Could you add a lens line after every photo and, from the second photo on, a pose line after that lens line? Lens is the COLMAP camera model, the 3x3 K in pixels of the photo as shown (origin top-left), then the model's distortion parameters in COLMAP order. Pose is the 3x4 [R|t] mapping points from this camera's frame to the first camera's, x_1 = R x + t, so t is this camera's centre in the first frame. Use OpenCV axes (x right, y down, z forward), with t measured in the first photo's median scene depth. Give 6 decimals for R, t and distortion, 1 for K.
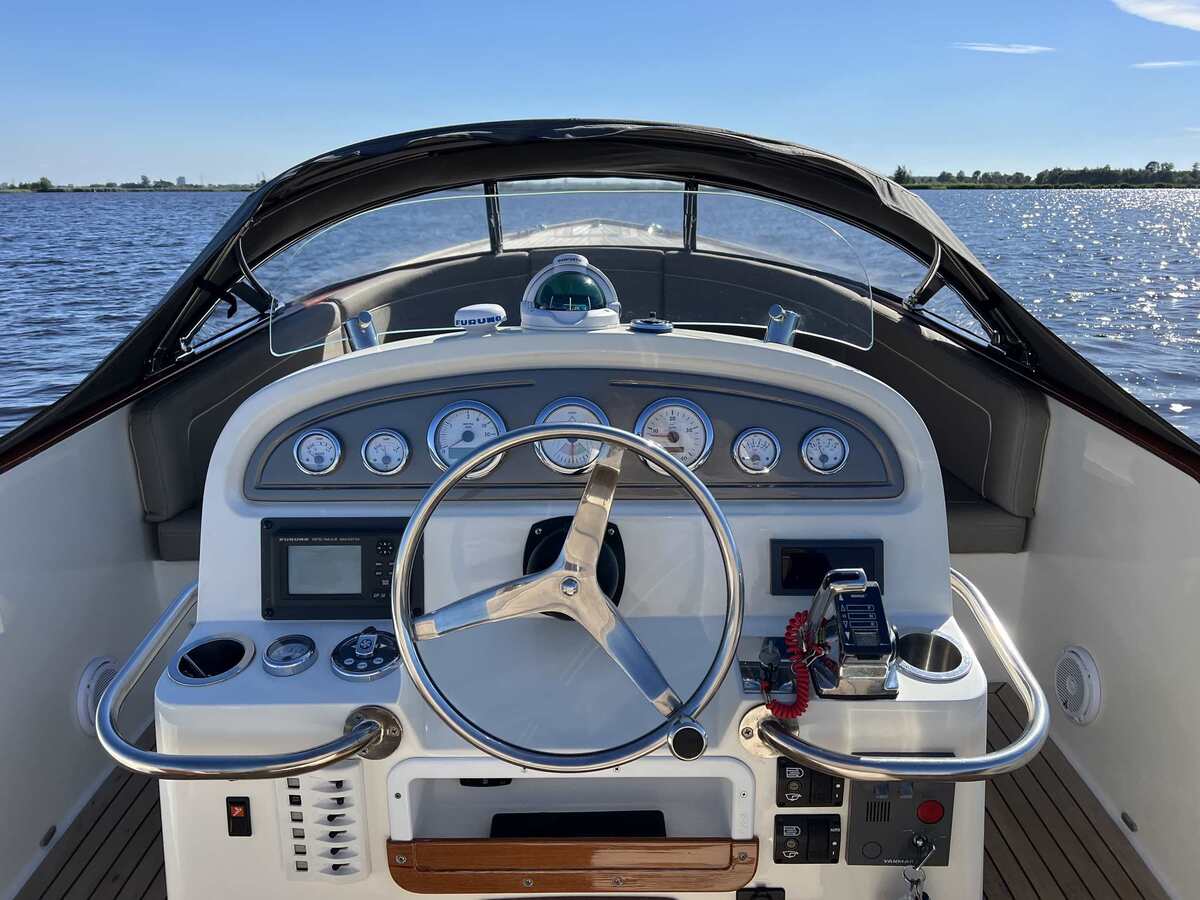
lens RADIAL K [[925.2, 0, 599.3], [0, 925.2, 435.5], [0, 0, 1]] dist [0.024890, -0.008929]
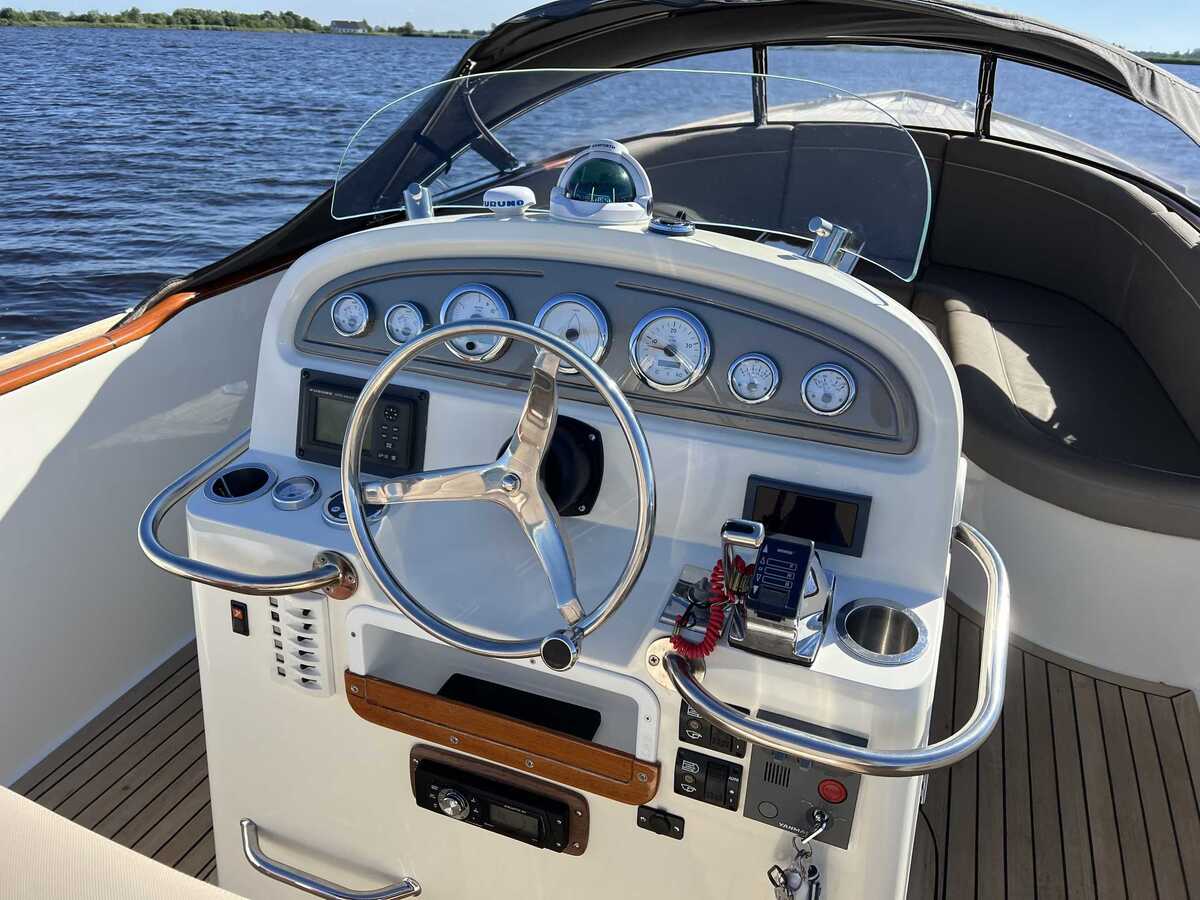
lens RADIAL K [[916.6, 0, 600.0], [0, 916.6, 450.0], [0, 0, 1]] dist [0.112122, -0.166393]
pose [[0.930202, 0.181027, -0.319300, 0.333229], [-0.131209, 0.976435, 0.171345, -0.050106], [0.342794, -0.117490, 0.932034, 0.086380]]
